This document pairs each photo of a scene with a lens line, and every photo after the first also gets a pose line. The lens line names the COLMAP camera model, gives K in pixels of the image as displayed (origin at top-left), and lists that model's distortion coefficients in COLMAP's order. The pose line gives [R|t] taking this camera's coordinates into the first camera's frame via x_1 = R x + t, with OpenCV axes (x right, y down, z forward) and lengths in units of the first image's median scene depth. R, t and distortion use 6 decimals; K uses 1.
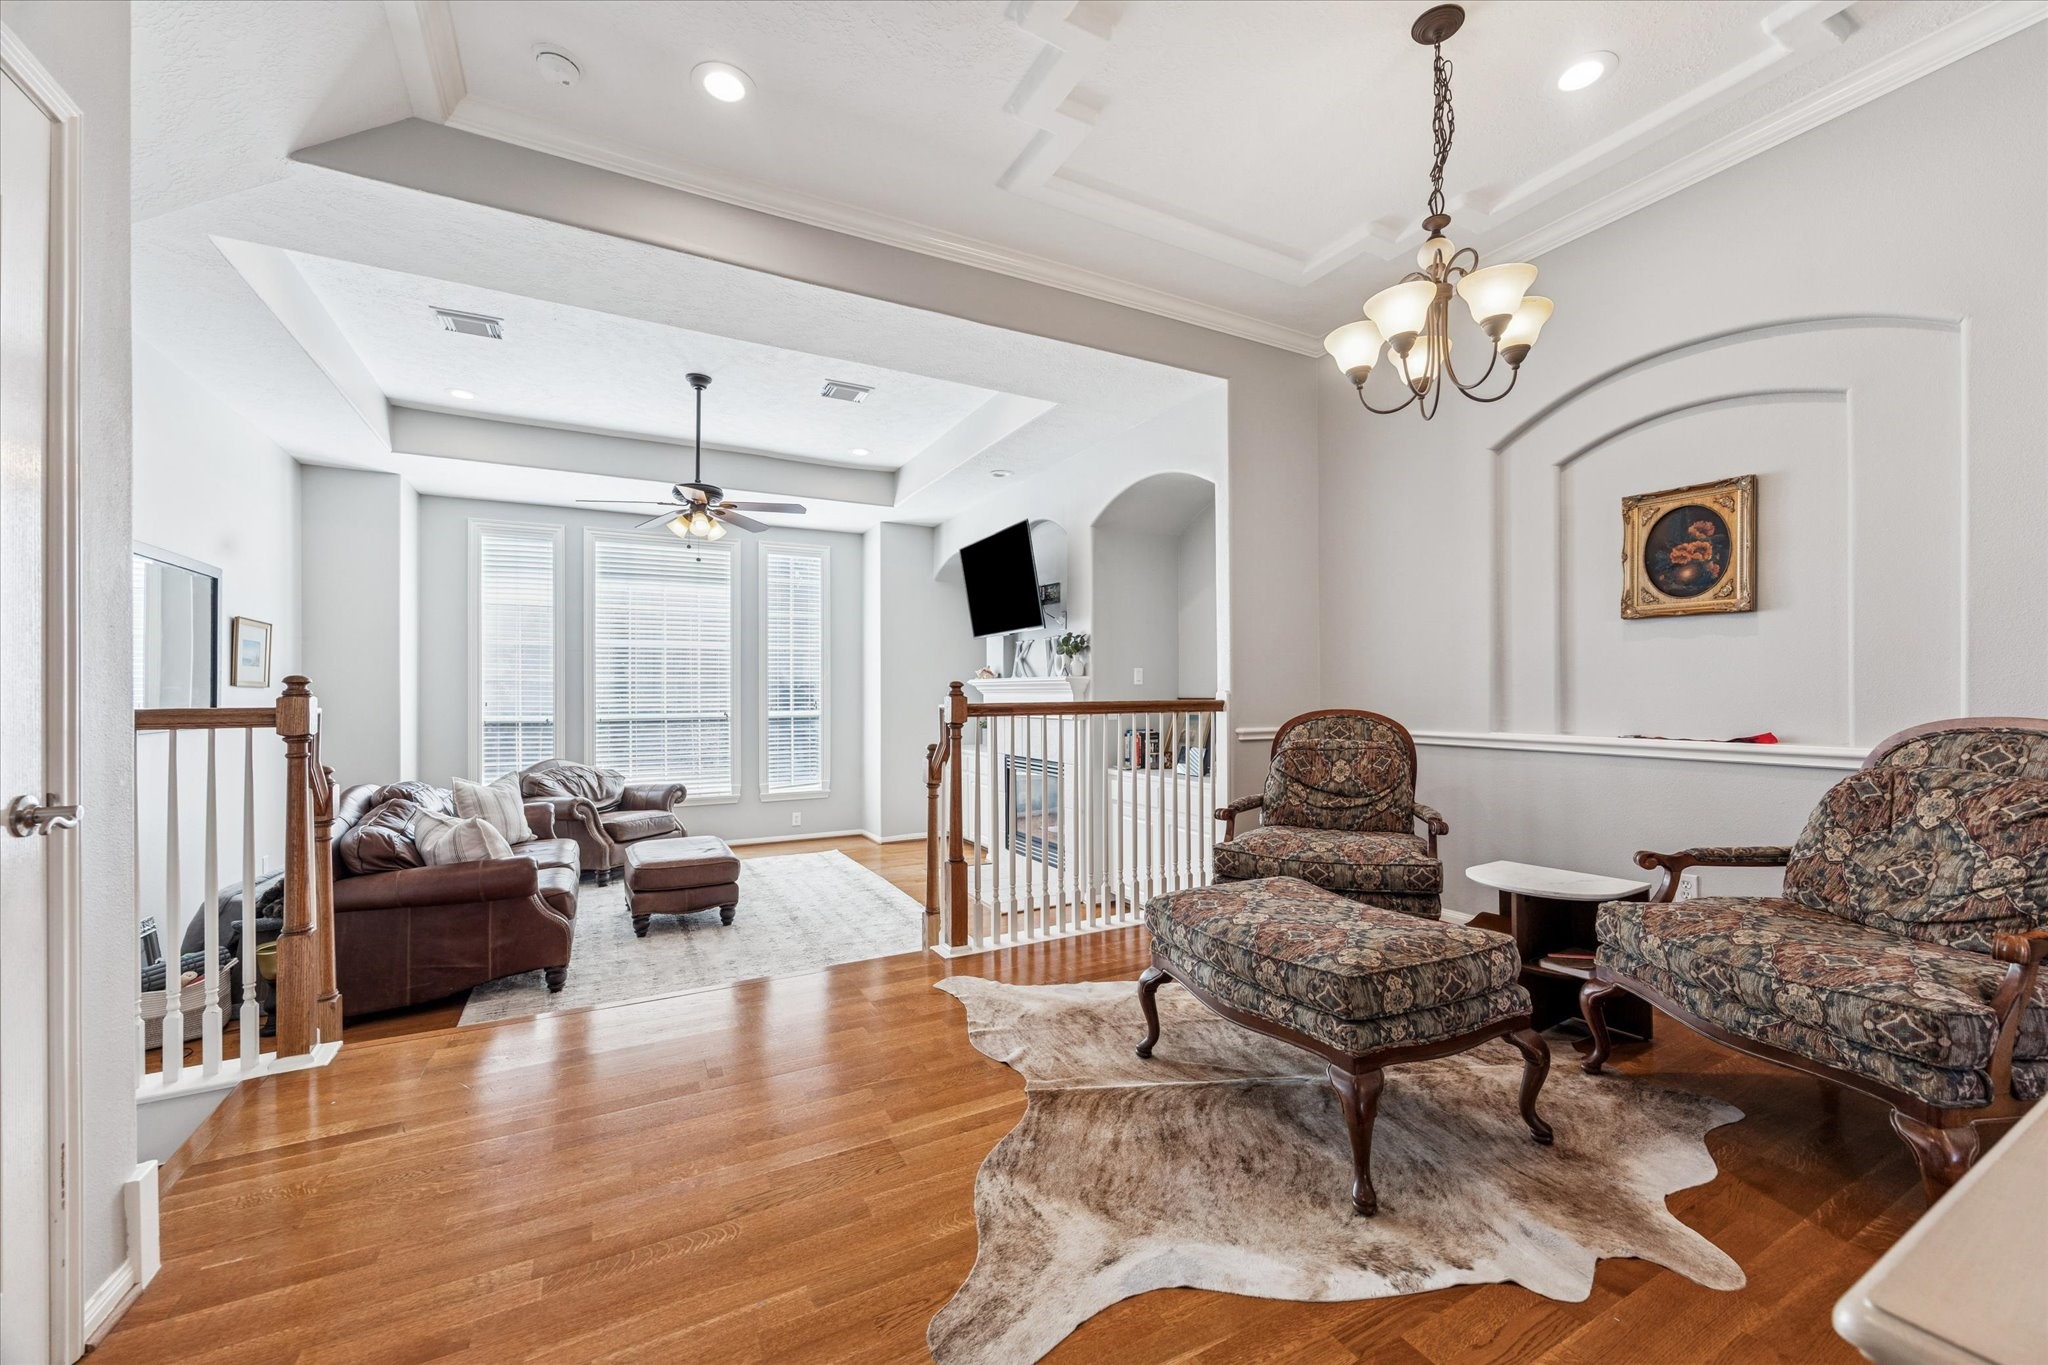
lens RADIAL K [[775.6, 0, 1028.7], [0, 775.6, 691.1], [0, 0, 1]] dist [-0.008327, 0.000743]
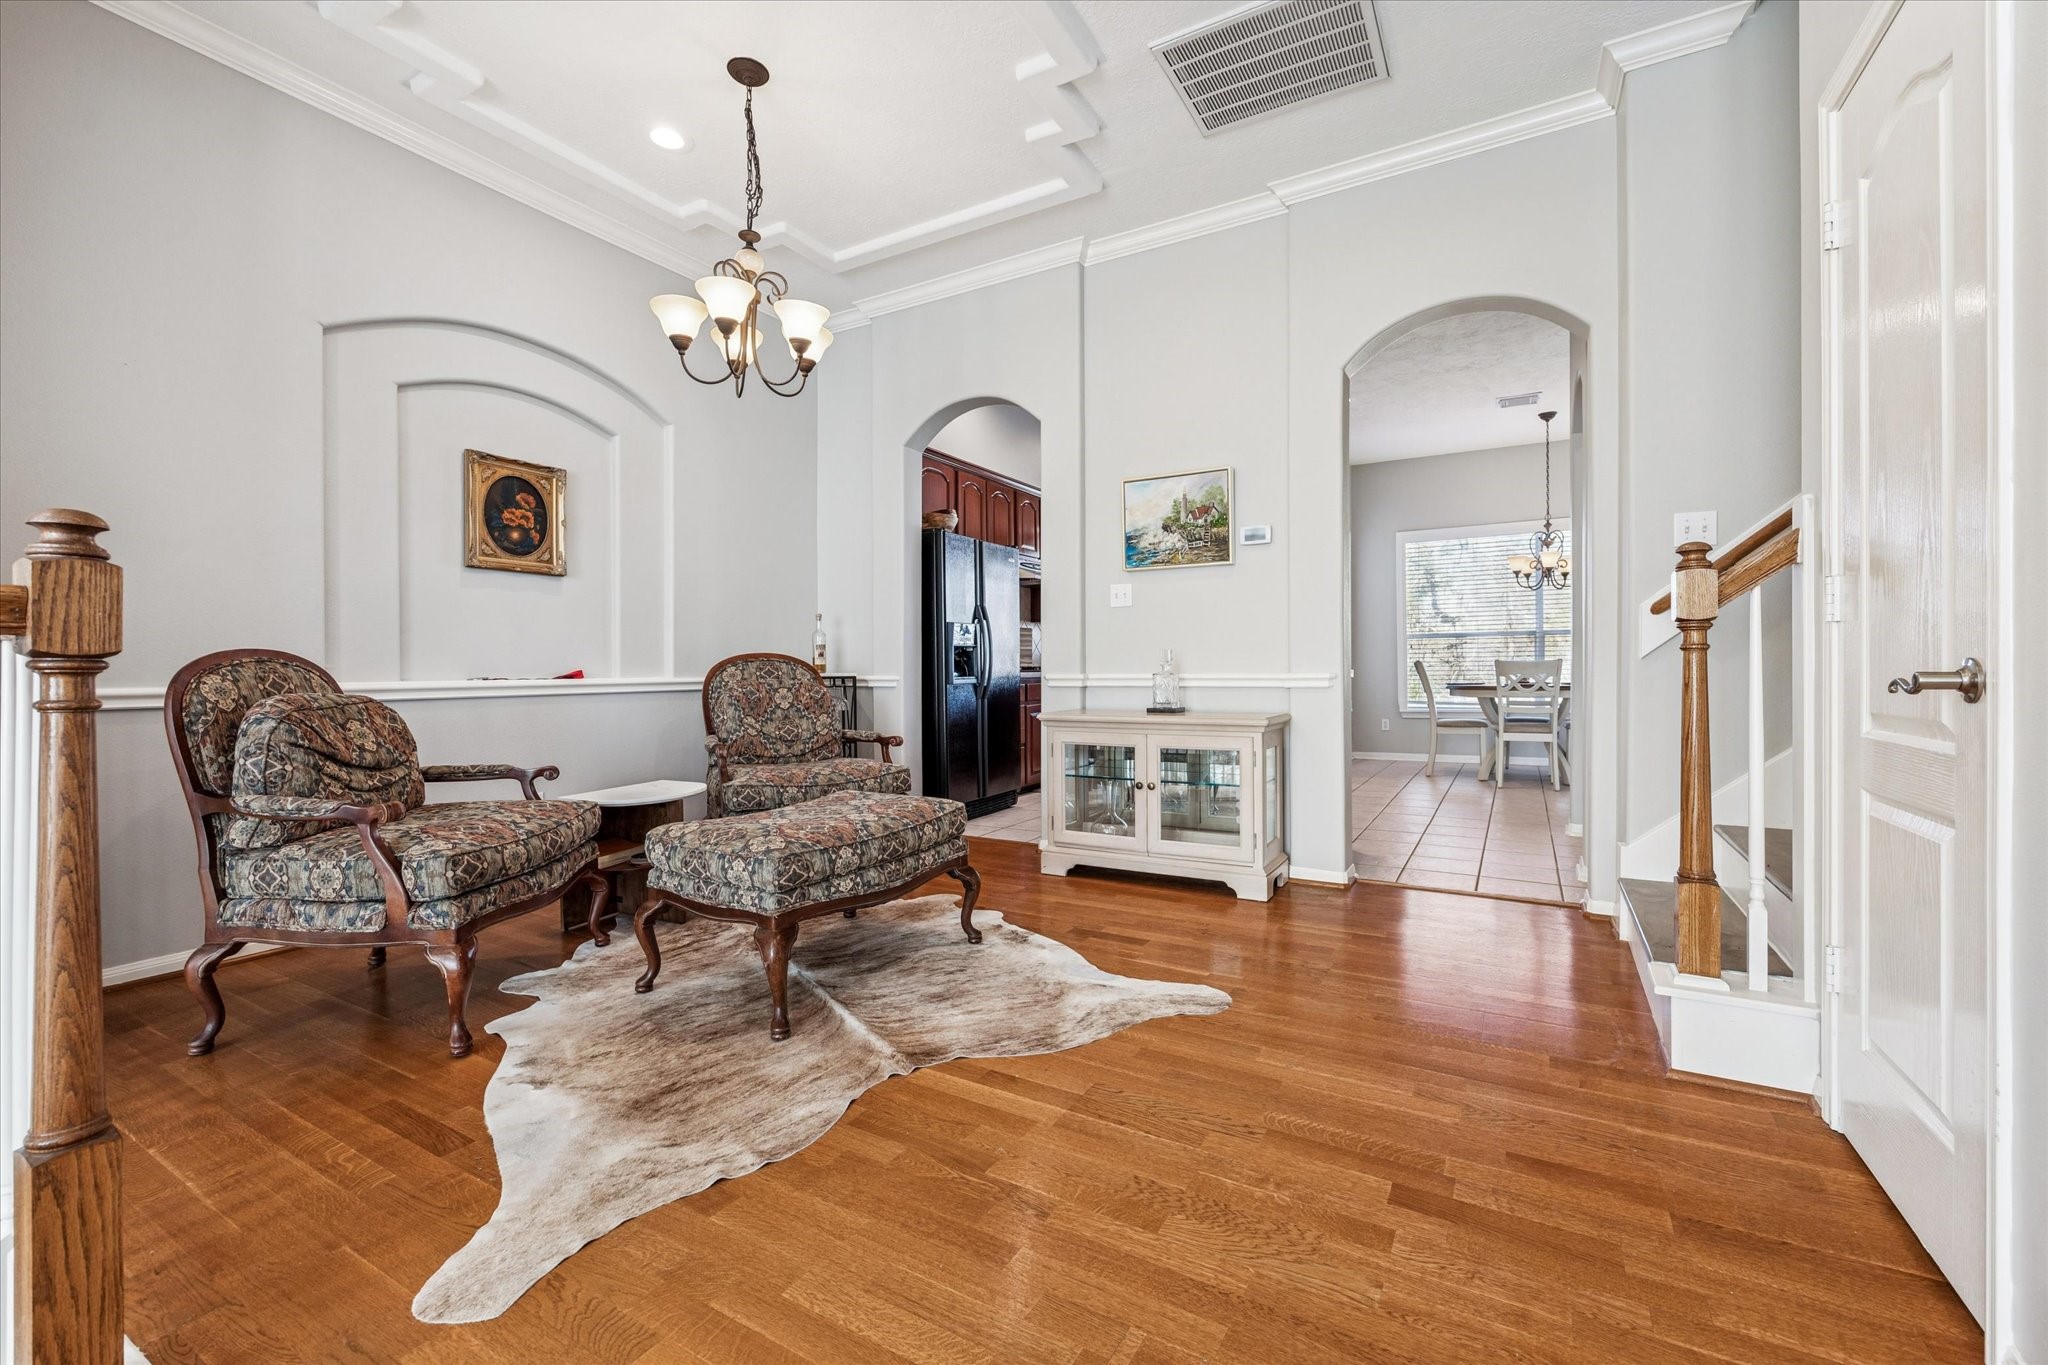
lens RADIAL K [[870.4, 0, 1028.5], [0, 870.4, 674.1], [0, 0, 1]] dist [0.003317, 0.000200]
pose [[-0.518390, -0.000704, 0.855144, -0.684277], [0.004809, 0.999981, 0.003739, 0.055751], [-0.855131, 0.006051, -0.518377, 1.057256]]
